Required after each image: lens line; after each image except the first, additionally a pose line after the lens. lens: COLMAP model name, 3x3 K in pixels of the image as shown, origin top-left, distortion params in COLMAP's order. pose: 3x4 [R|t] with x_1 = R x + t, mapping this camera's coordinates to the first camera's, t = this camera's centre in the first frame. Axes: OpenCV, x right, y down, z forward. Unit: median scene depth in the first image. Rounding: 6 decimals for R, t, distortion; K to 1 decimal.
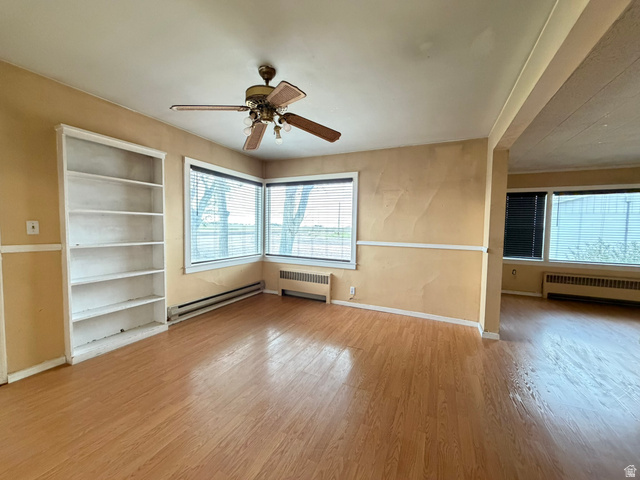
lens RADIAL K [[255.9, 0, 320.0], [0, 255.9, 240.0], [0, 0, 1]] dist [0.000470, 0.000017]
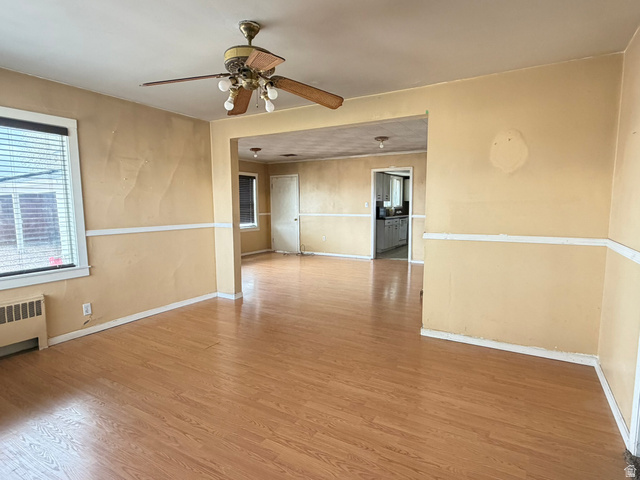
lens RADIAL K [[354.9, 0, 320.0], [0, 354.9, 240.0], [0, 0, 1]] dist [-0.001930, -0.000349]
pose [[0.090817, -0.124565, 0.988047, -0.717397], [0.055639, 0.991231, 0.119852, -0.049867], [-0.994312, 0.044089, 0.096951, 0.353271]]
